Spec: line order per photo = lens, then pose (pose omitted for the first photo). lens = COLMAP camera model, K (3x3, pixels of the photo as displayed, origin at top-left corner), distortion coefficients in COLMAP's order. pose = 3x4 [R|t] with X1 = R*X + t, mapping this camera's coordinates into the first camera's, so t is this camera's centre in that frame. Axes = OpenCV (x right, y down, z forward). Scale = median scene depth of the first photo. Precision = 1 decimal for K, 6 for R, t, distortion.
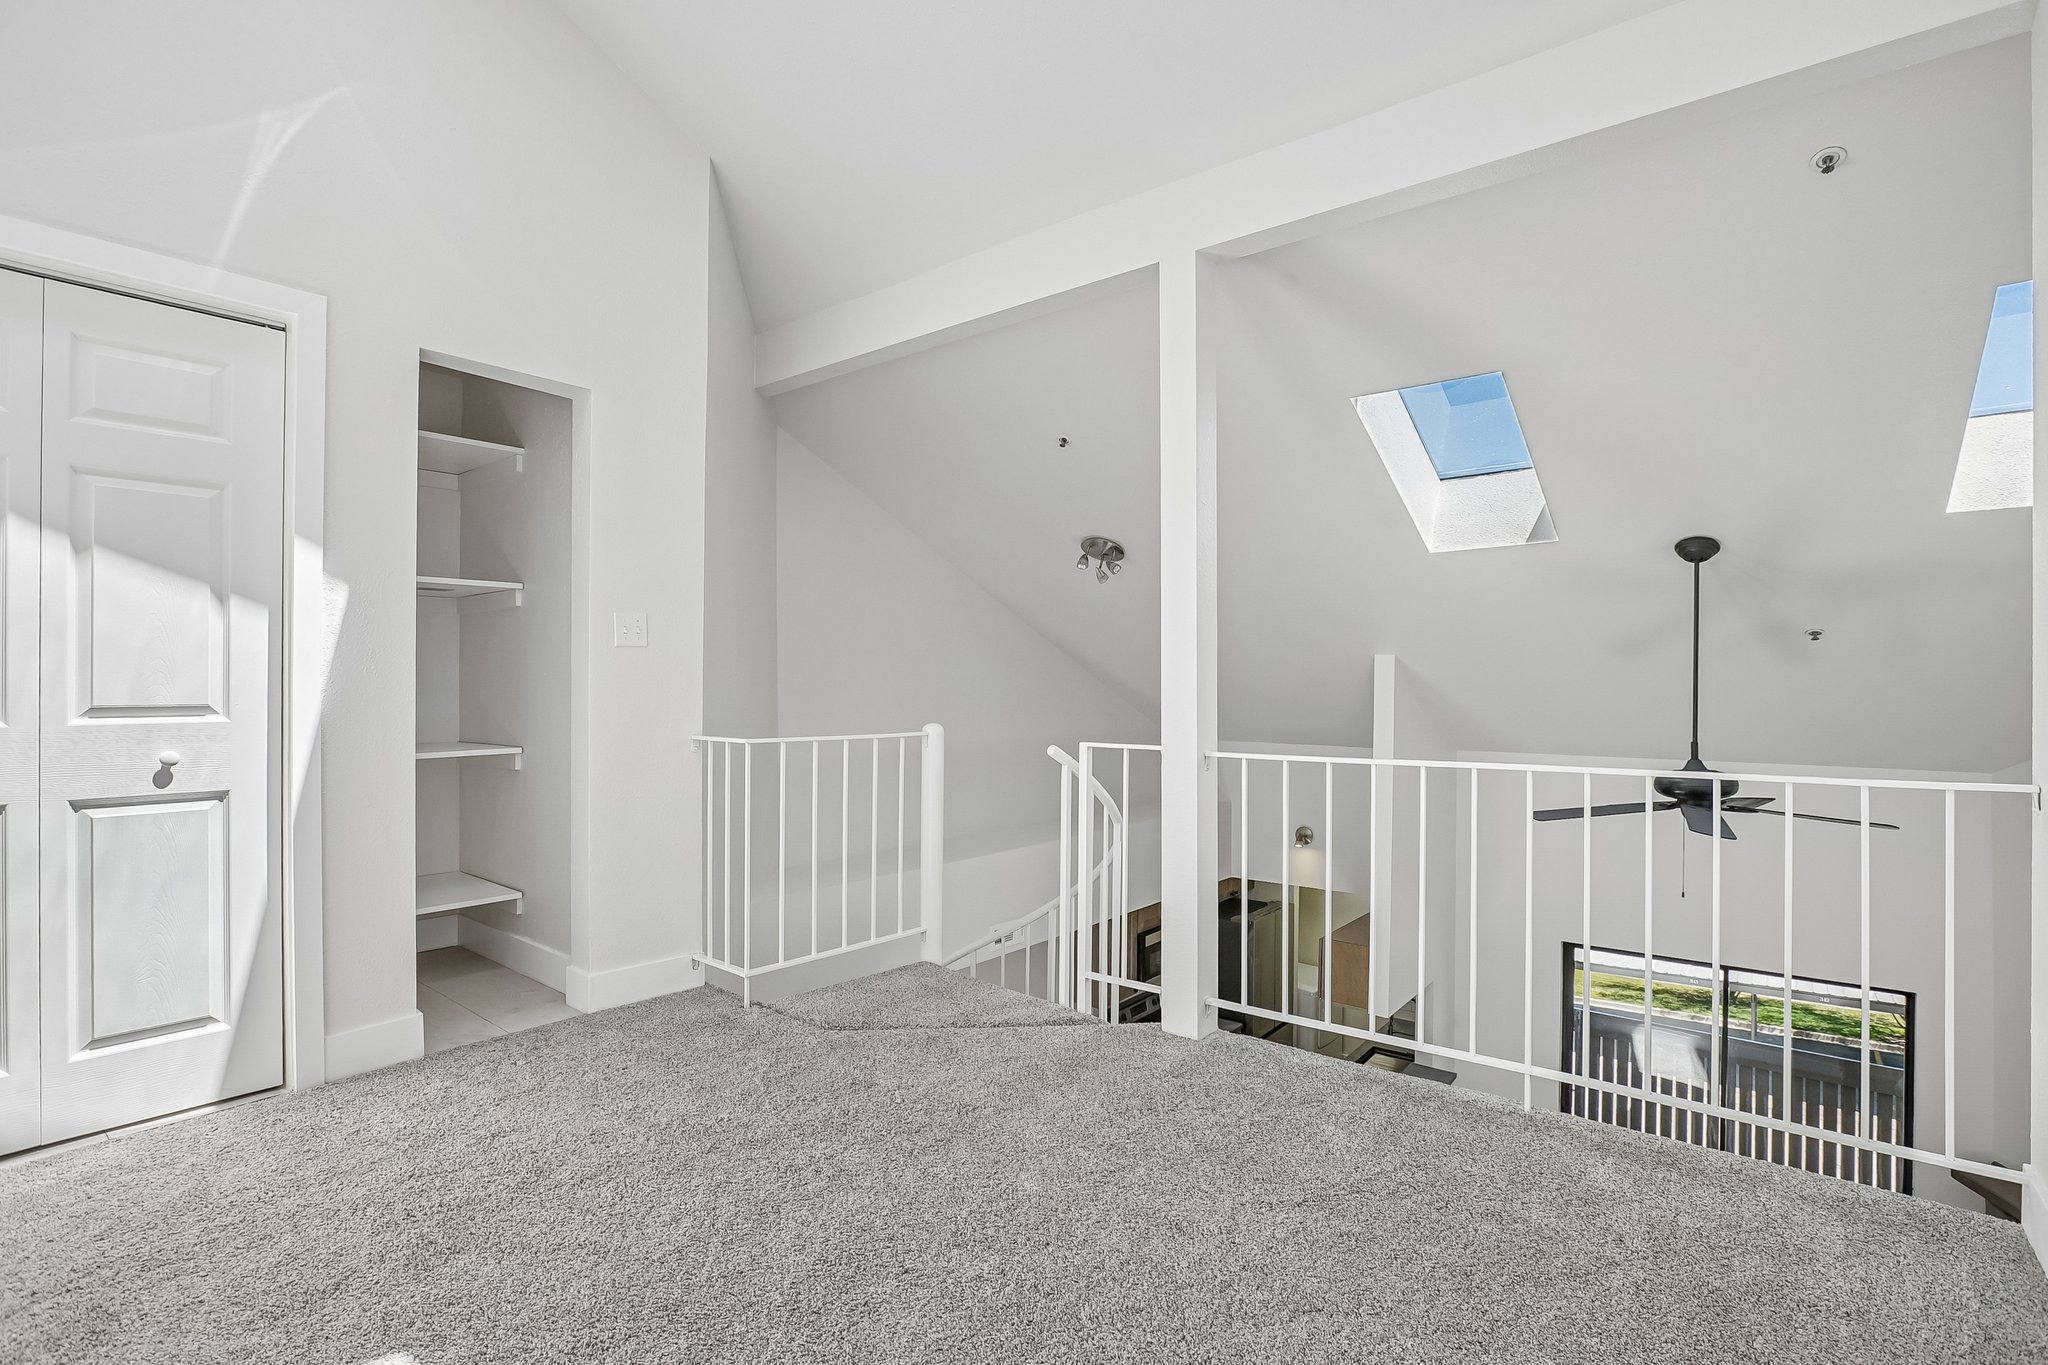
lens RADIAL K [[933.5, 0, 1001.9], [0, 933.5, 678.6], [0, 0, 1]] dist [-0.023994, 0.002196]
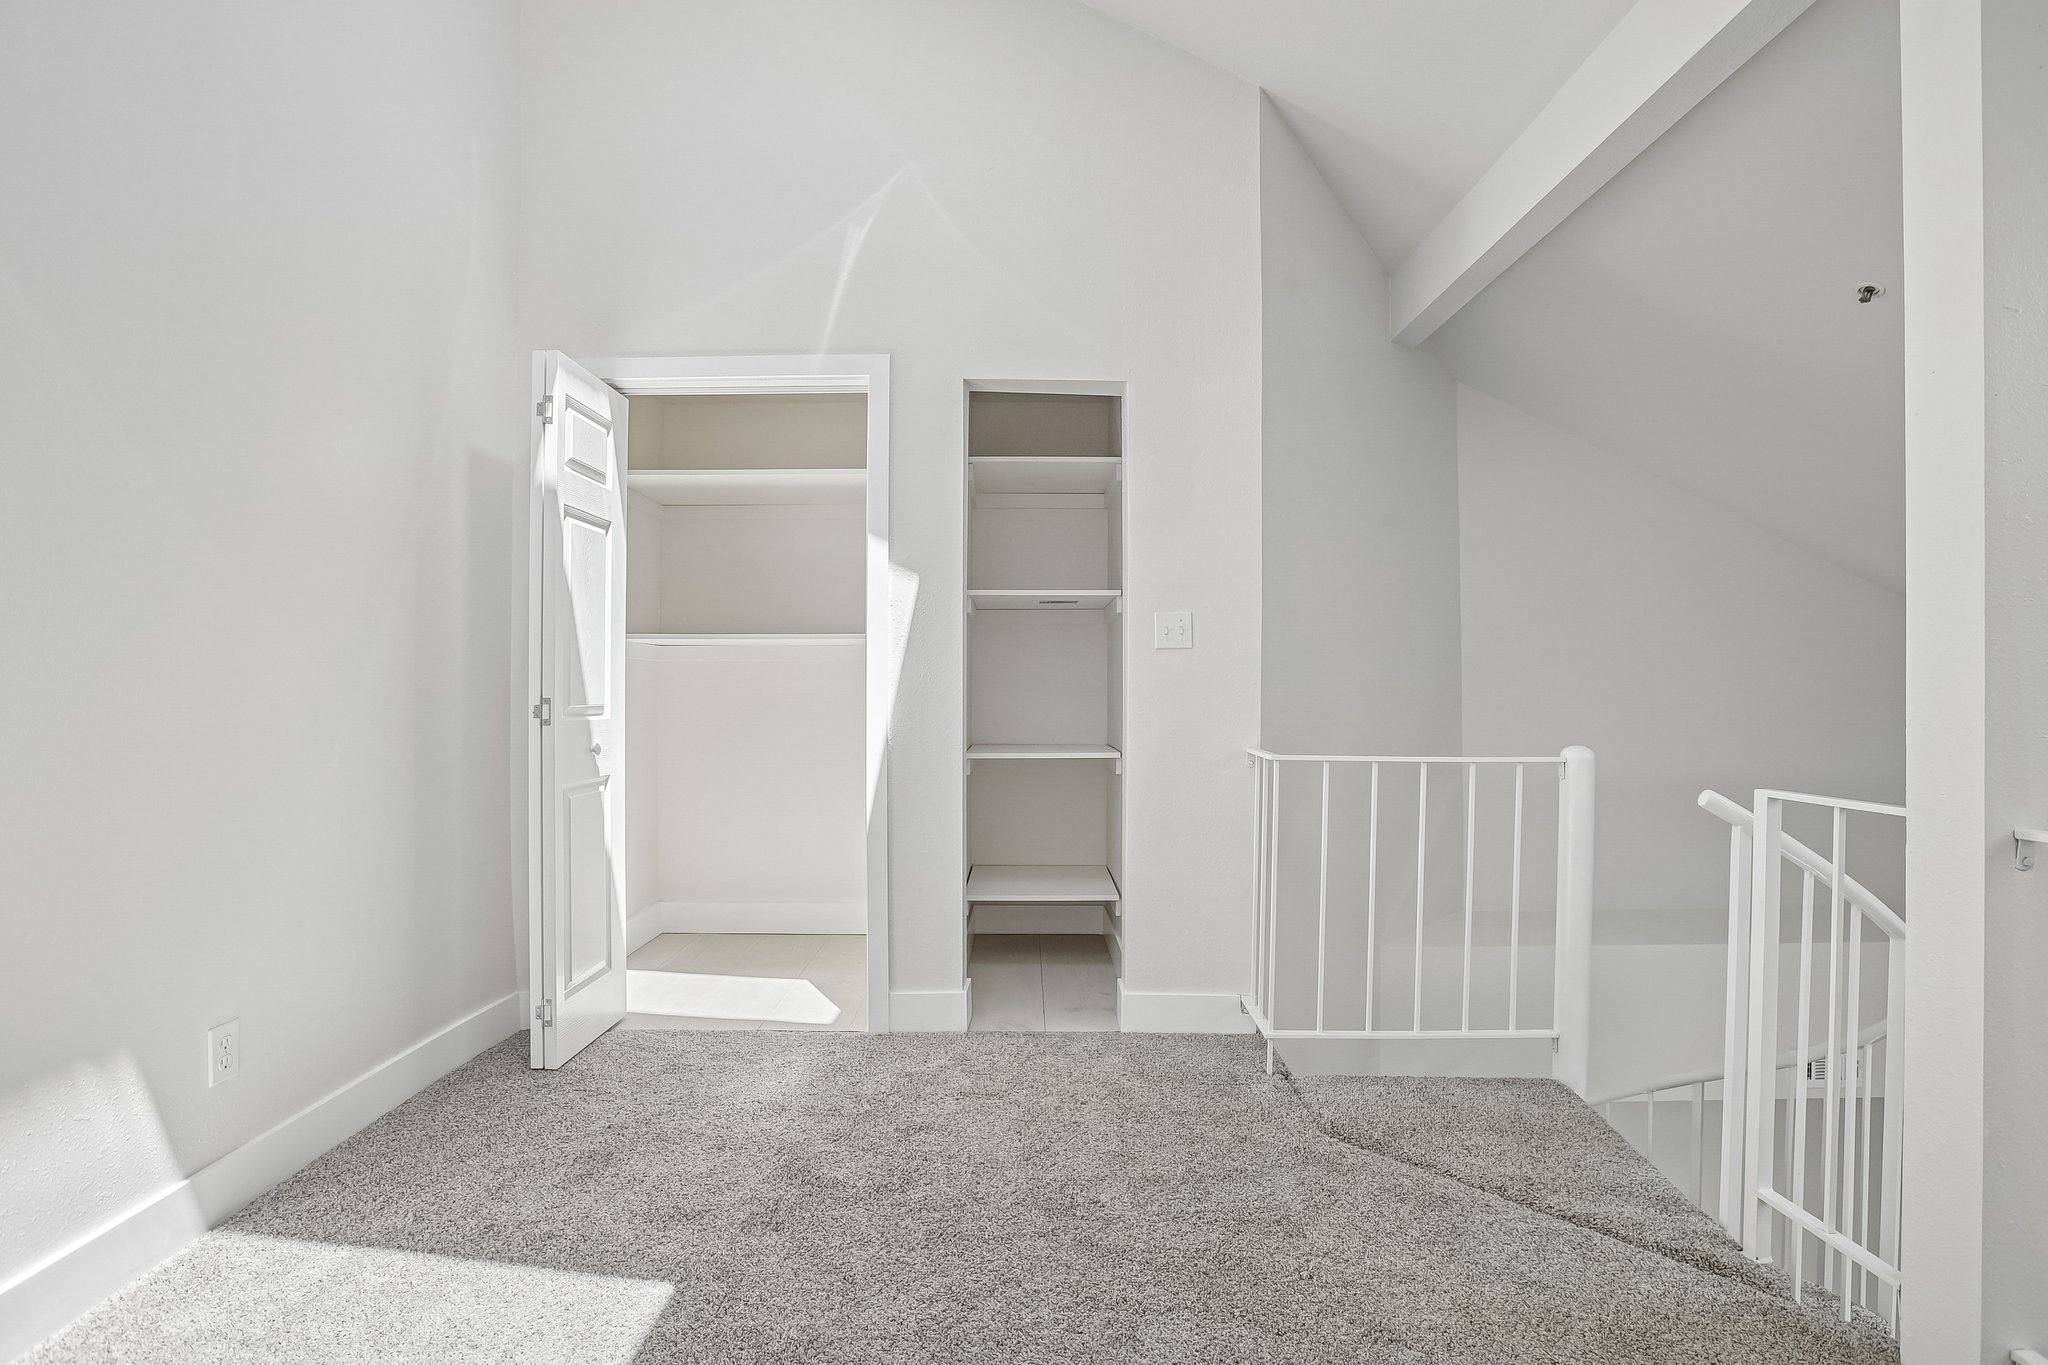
lens RADIAL K [[933.5, 0, 1032.5], [0, 933.5, 688.8], [0, 0, 1]] dist [-0.023994, 0.002196]
pose [[0.673594, -0.001577, -0.739100, 0.200598], [0.004102, 0.999990, 0.001604, 0.003331], [0.739090, -0.004112, 0.673594, 0.275003]]
